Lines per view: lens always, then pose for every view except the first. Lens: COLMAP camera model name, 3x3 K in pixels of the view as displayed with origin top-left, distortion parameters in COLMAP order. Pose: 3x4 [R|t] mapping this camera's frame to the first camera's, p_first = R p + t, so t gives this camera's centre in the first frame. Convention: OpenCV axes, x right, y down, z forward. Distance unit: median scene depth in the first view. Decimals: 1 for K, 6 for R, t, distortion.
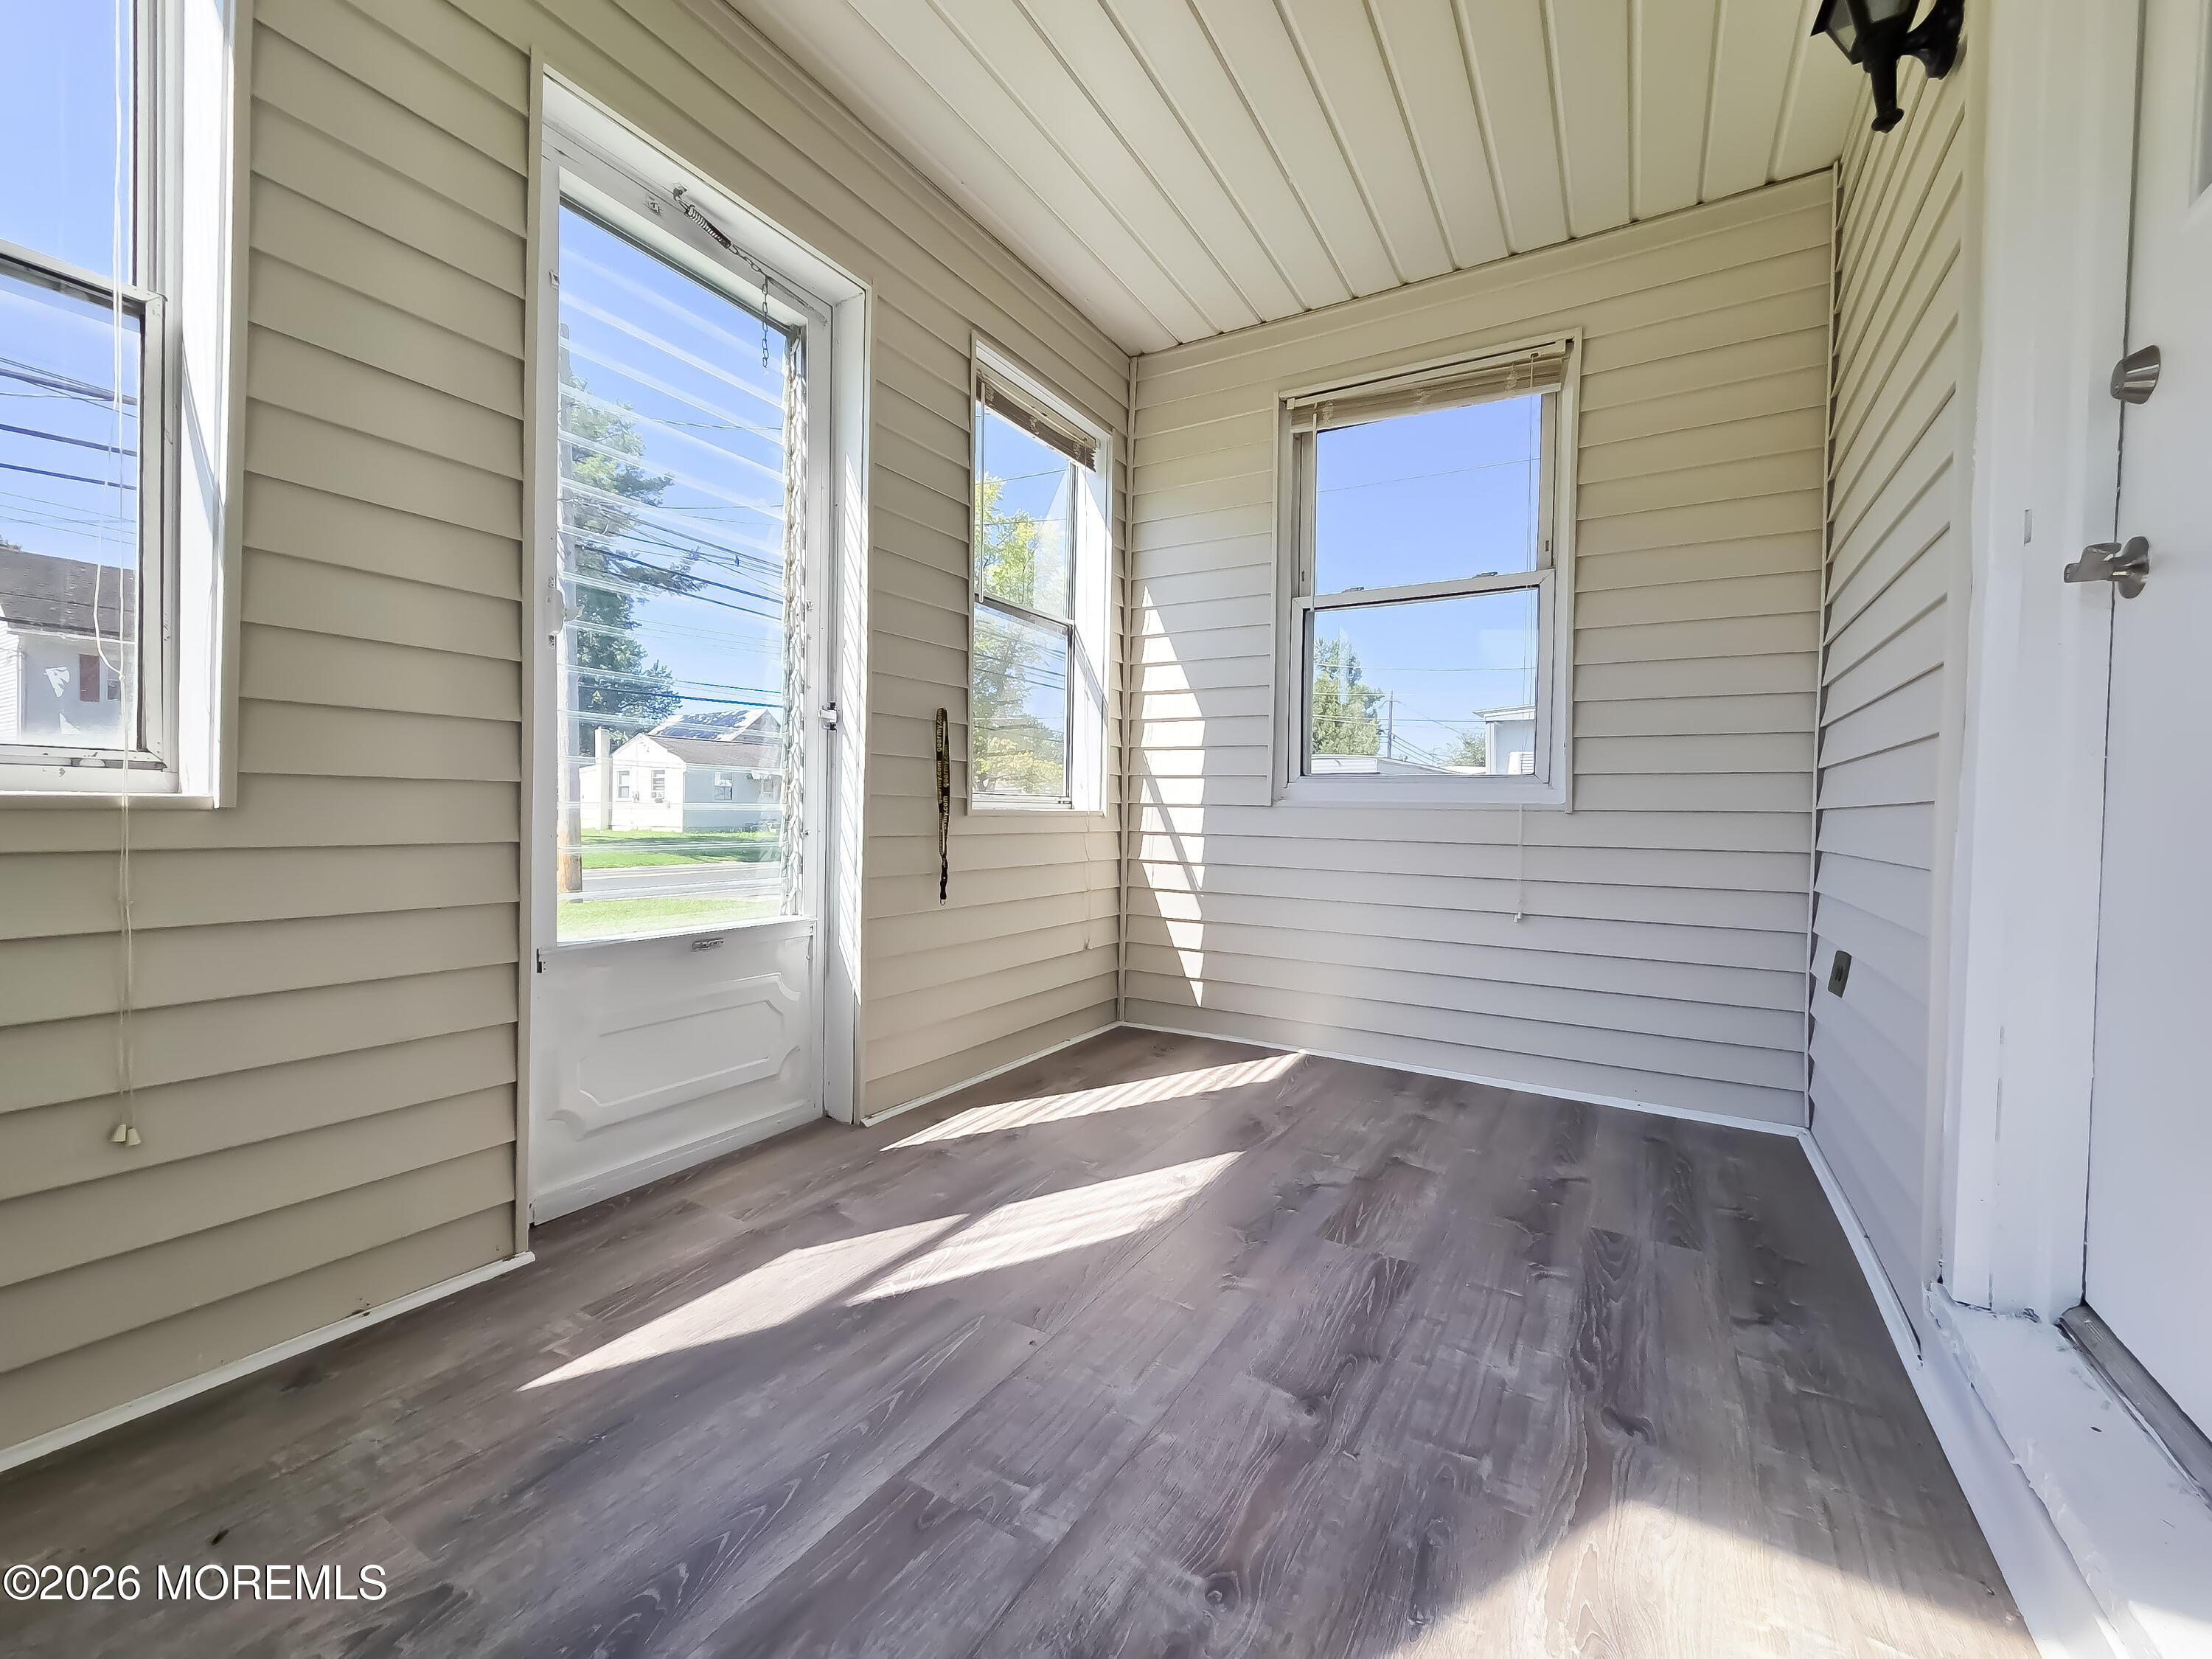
lens RADIAL K [[903.4, 0, 1107.0], [0, 903.4, 825.2], [0, 0, 1]] dist [0.001462, -0.000112]
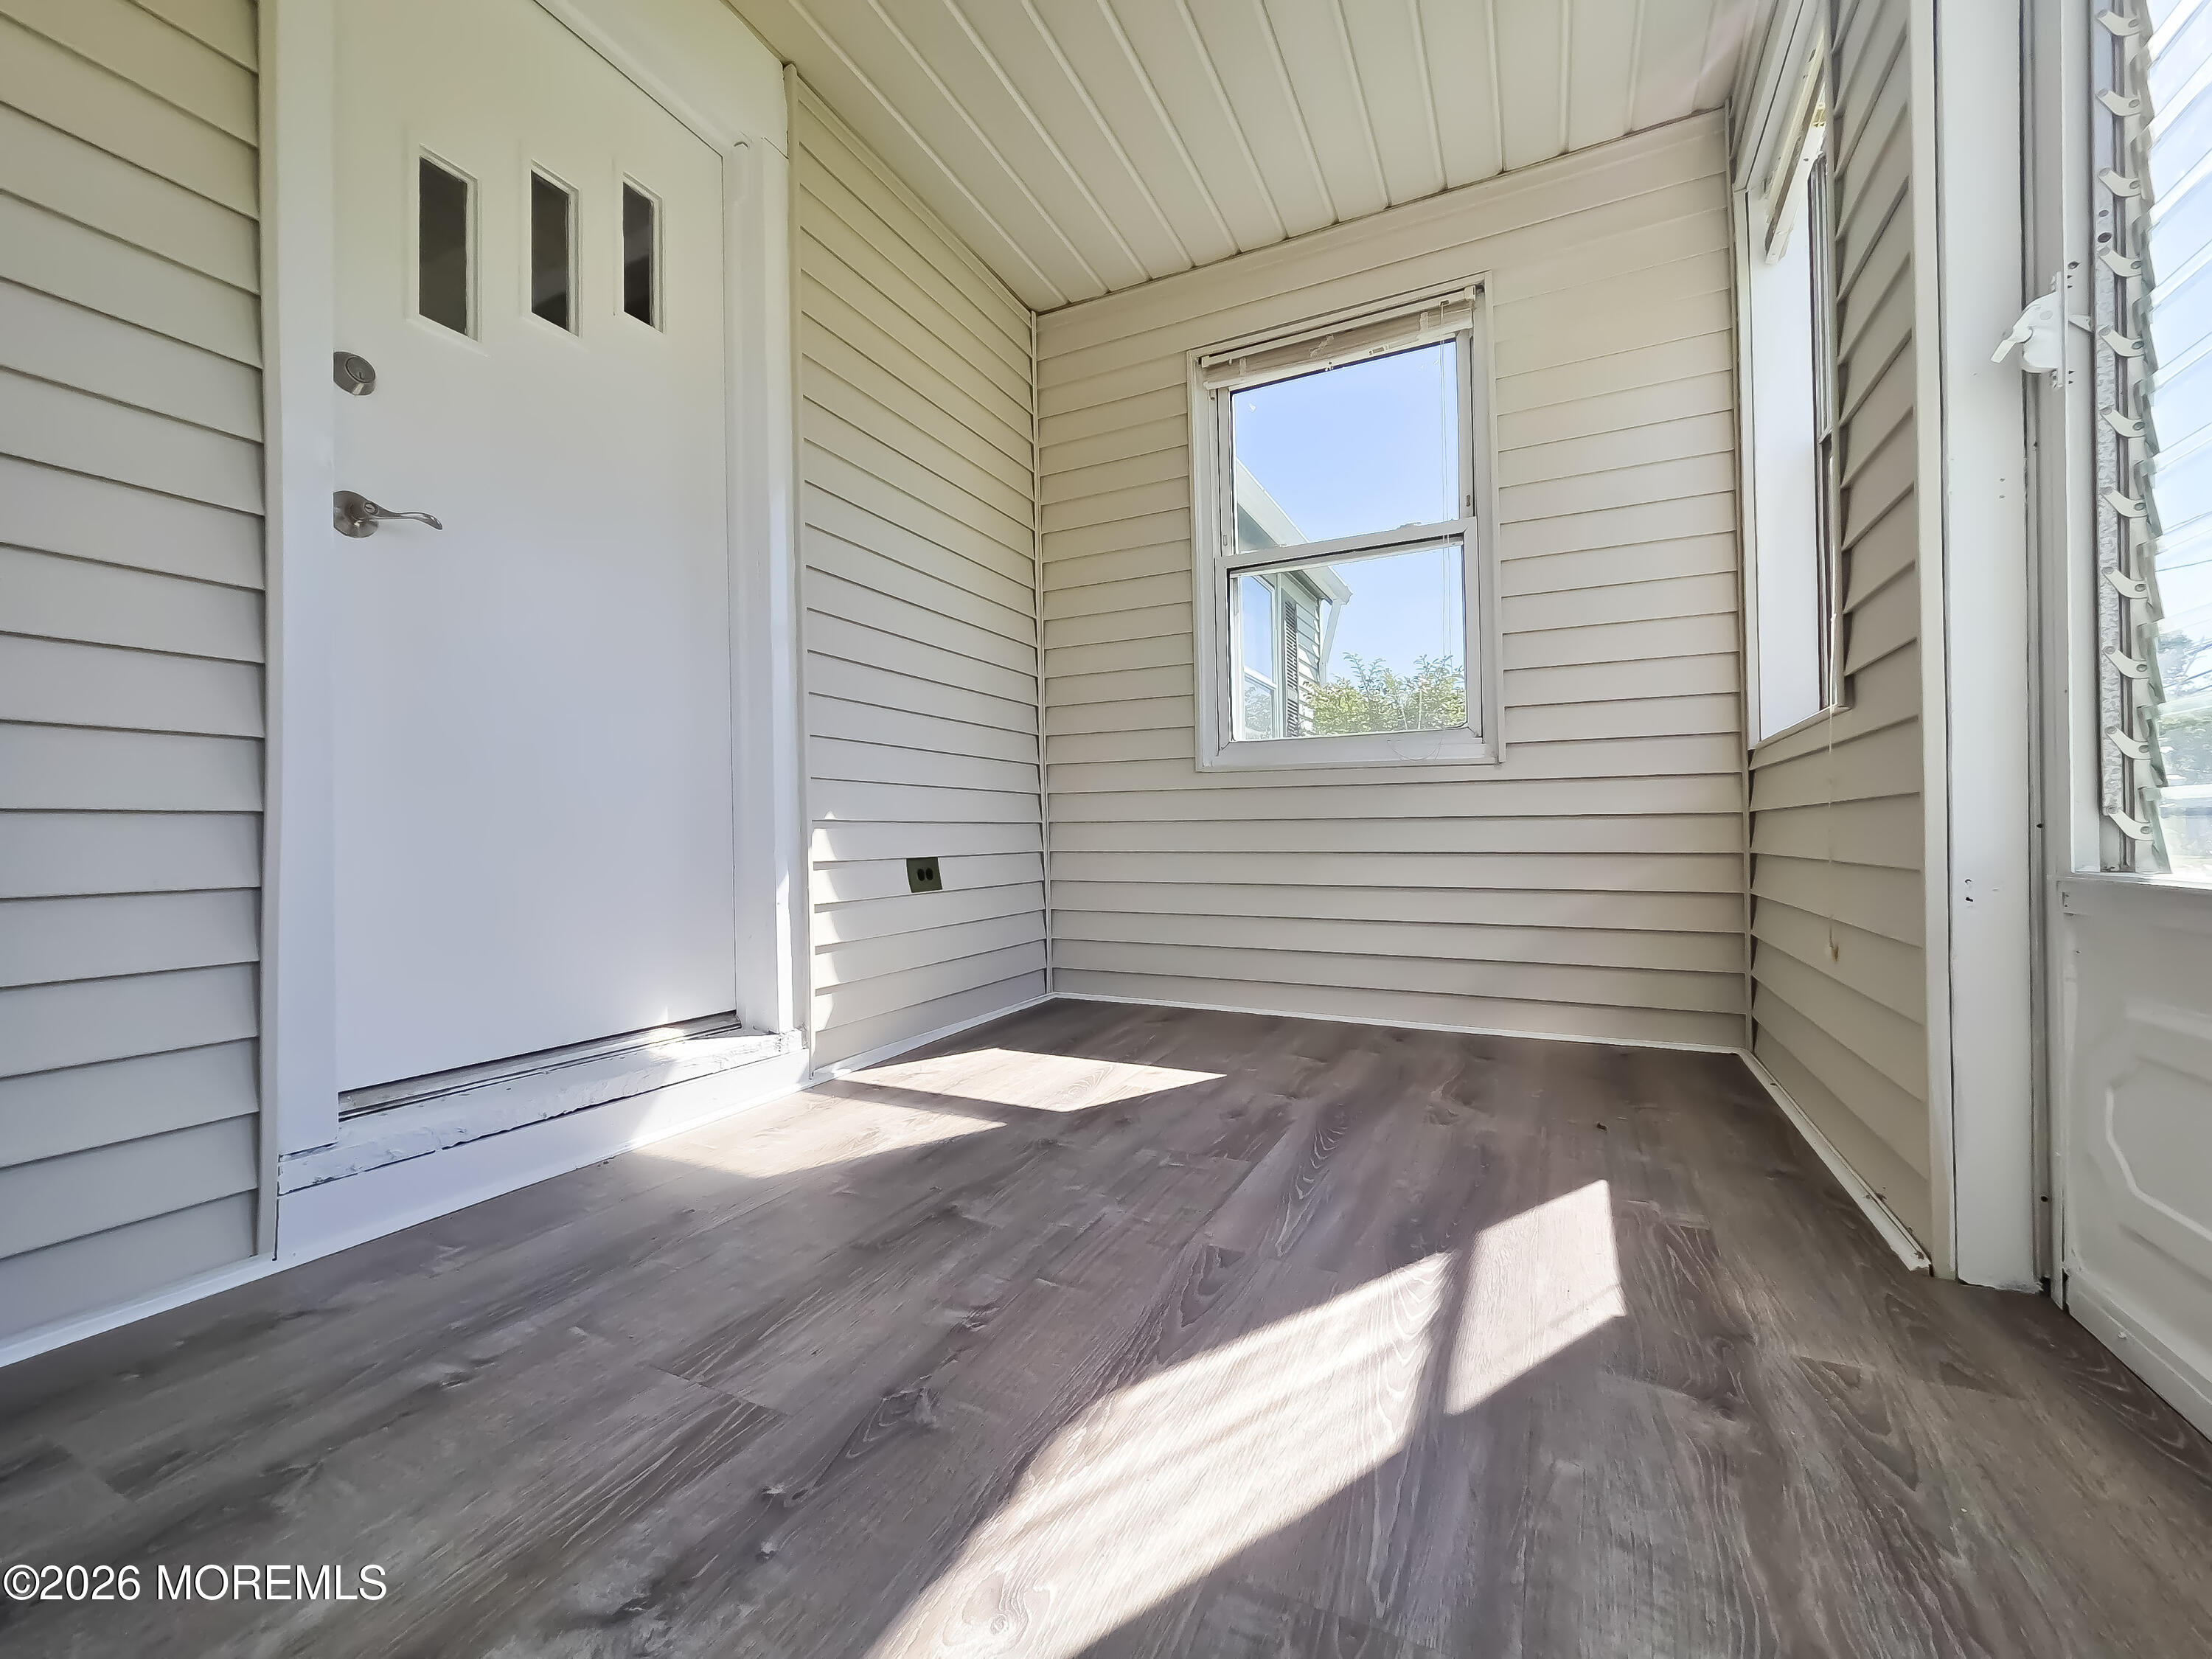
lens RADIAL K [[903.4, 0, 1104.8], [0, 903.4, 831.7], [0, 0, 1]] dist [0.001462, -0.000112]
pose [[-0.997331, -0.005587, -0.072800, 0.098818], [-0.006041, 0.999964, 0.006015, 0.128325], [0.072763, 0.006439, -0.997328, 1.865817]]
